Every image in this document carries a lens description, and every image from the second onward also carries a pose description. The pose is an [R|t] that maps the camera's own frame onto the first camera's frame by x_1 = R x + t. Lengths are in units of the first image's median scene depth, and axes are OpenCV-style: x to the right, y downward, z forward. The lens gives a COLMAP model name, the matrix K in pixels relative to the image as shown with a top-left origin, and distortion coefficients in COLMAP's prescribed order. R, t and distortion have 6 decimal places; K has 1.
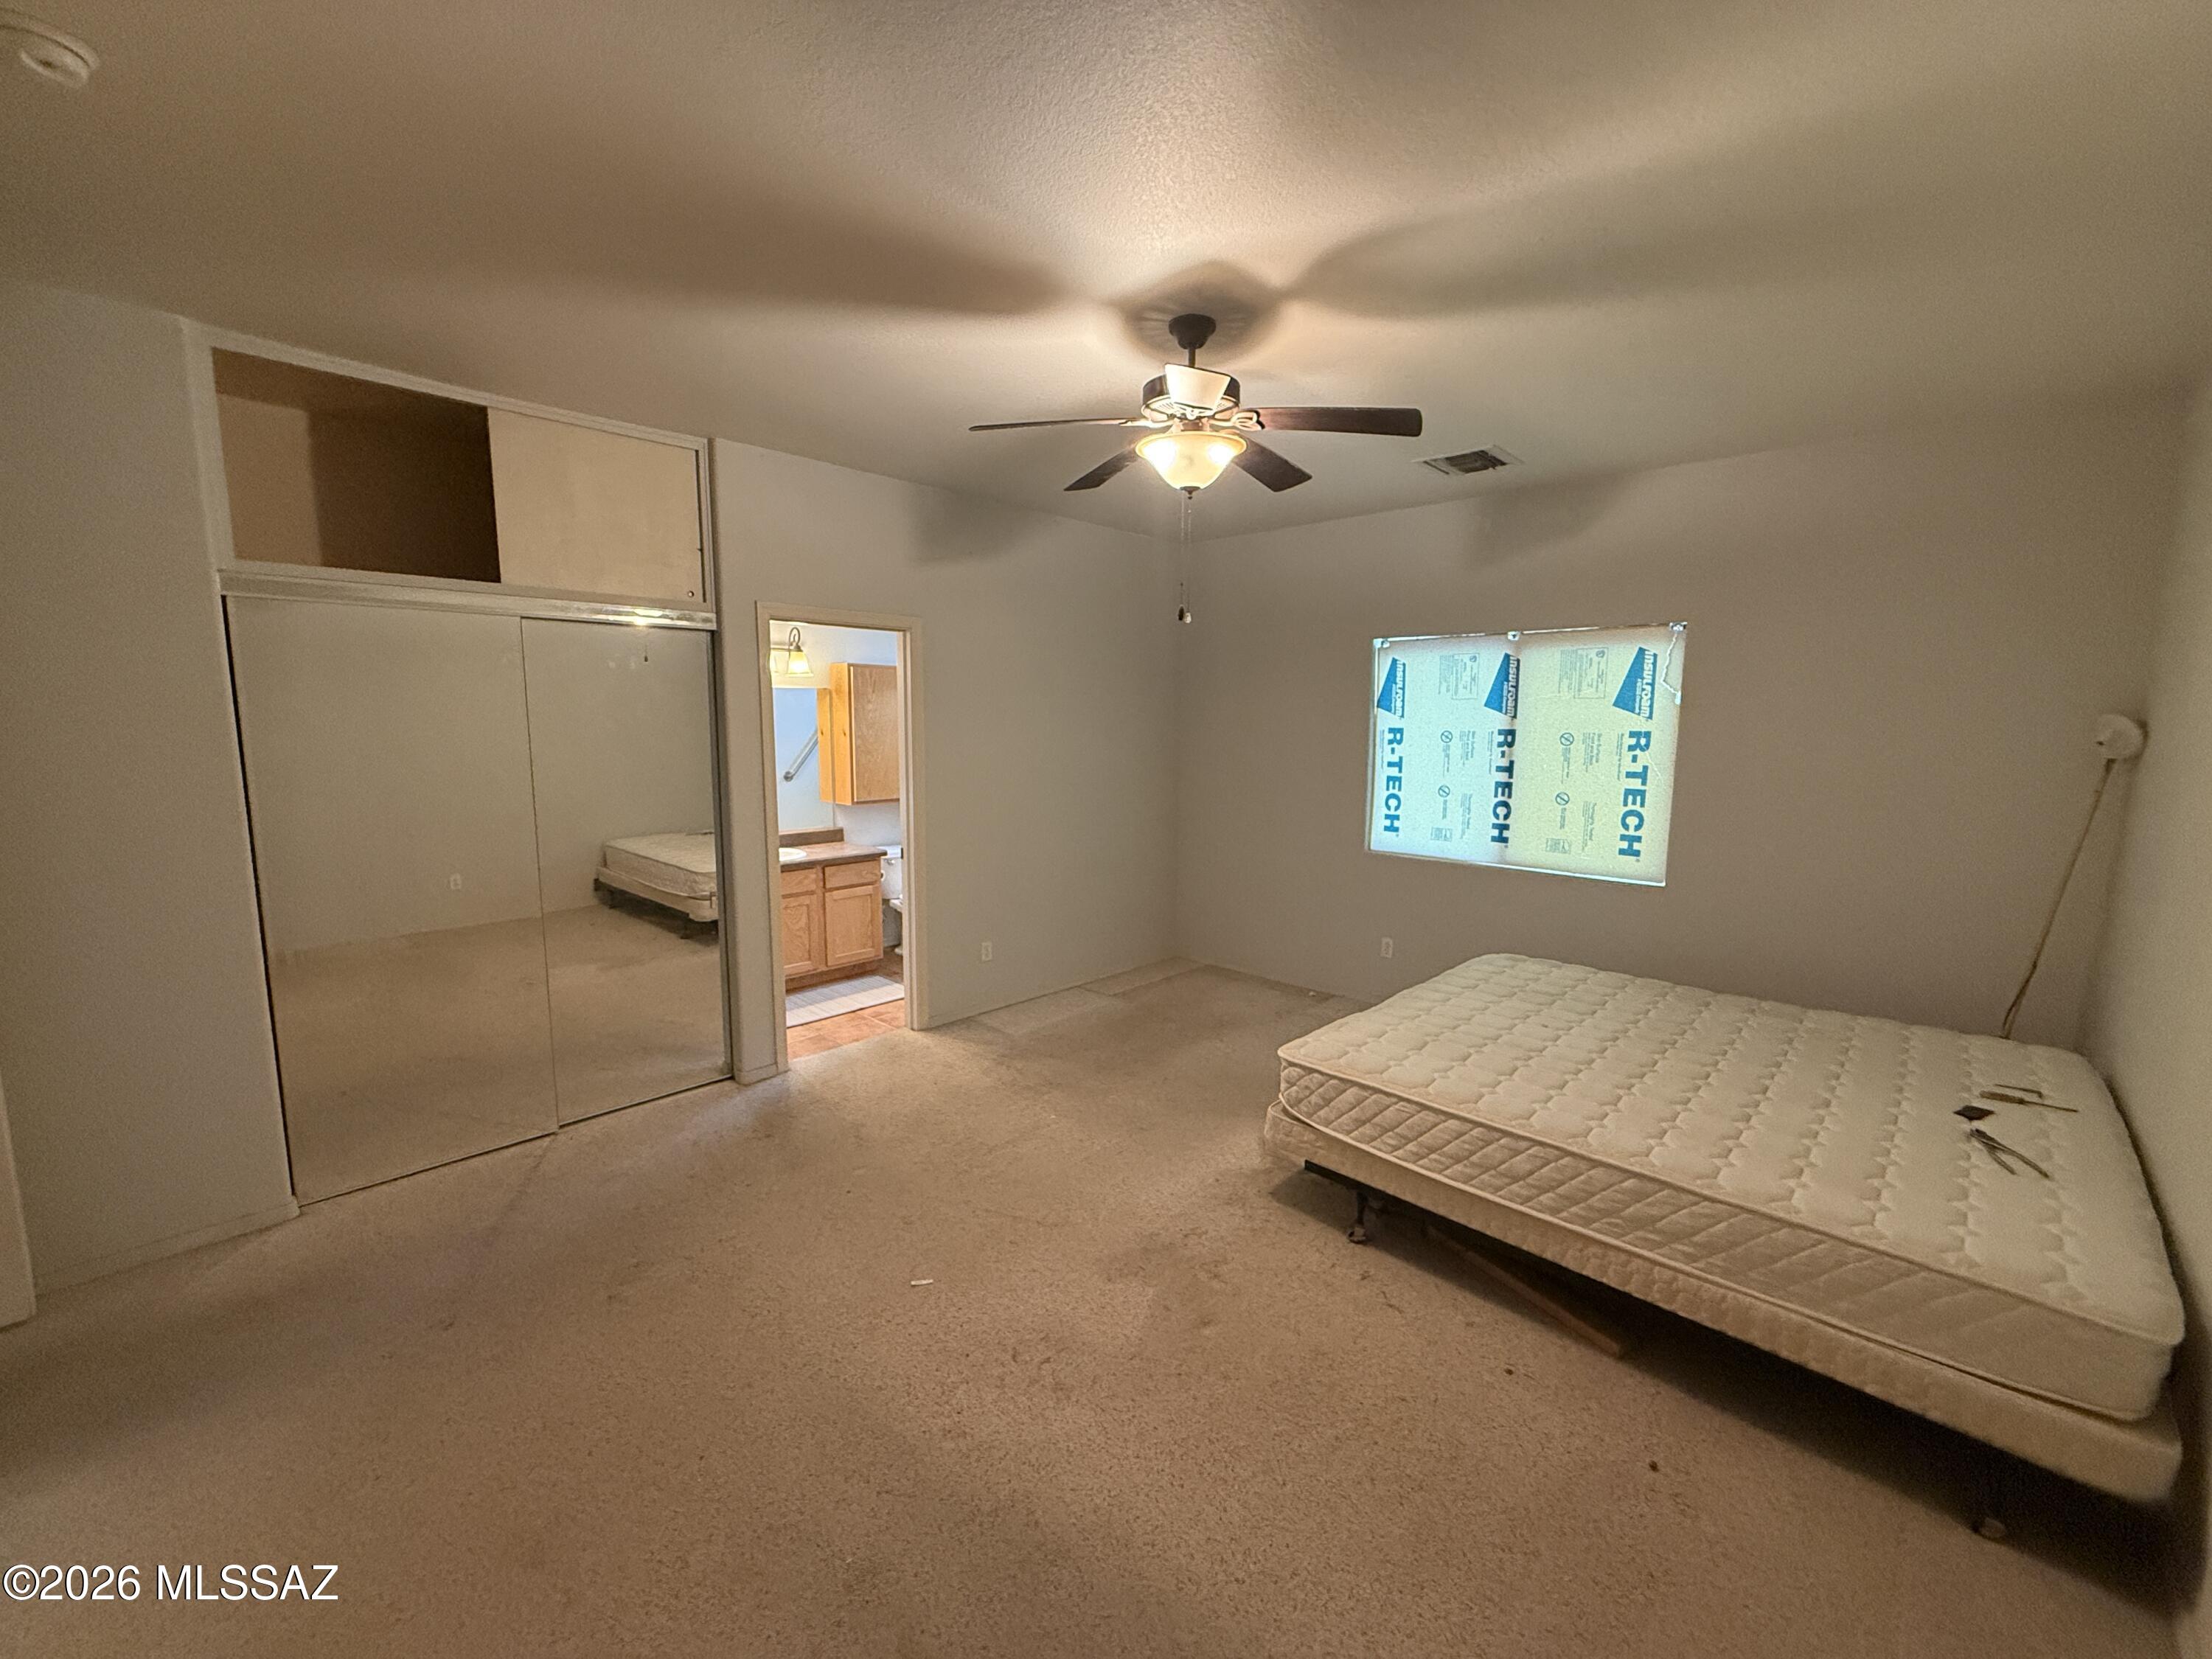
lens RADIAL K [[889.8, 0, 1099.6], [0, 889.8, 828.2], [0, 0, 1]] dist [0.011081, 0.000193]
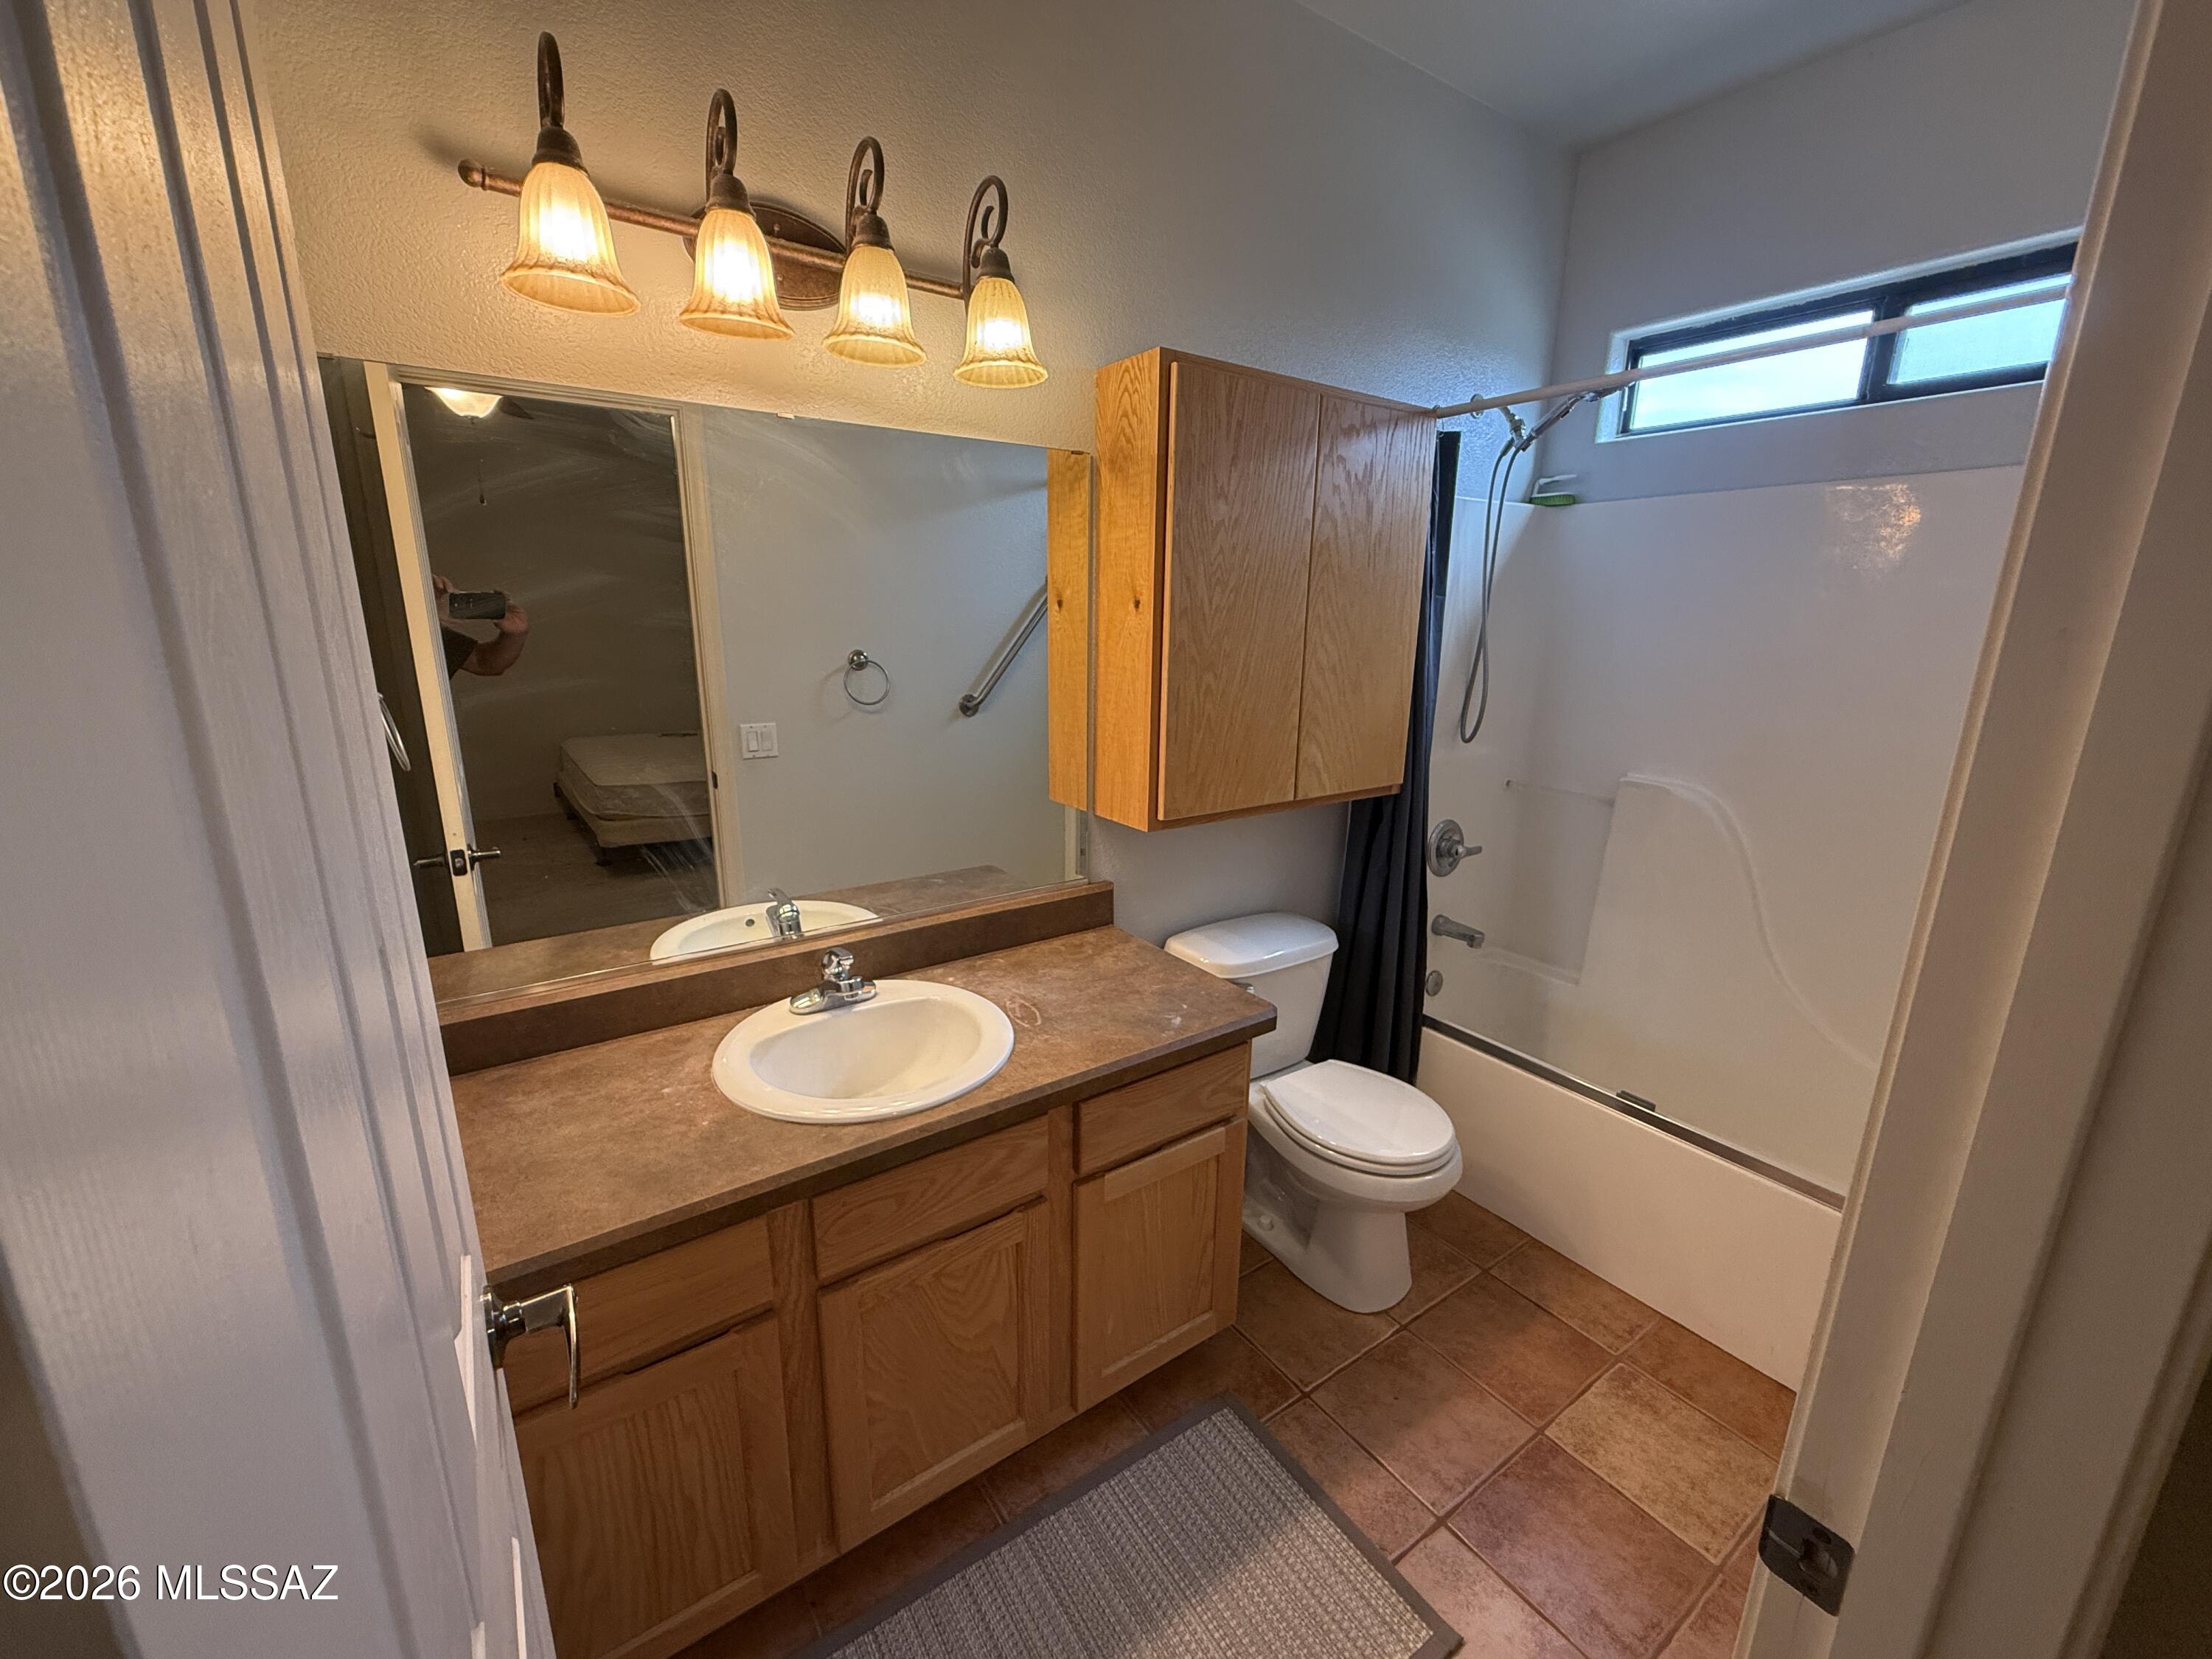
lens RADIAL K [[889.8, 0, 1110.7], [0, 889.8, 841.0], [0, 0, 1]] dist [0.011081, 0.000193]
pose [[0.981236, 0.060273, -0.183150, -0.232790], [-0.036129, 0.990536, 0.132415, -0.063919], [0.189397, -0.123313, 0.974127, 0.684317]]
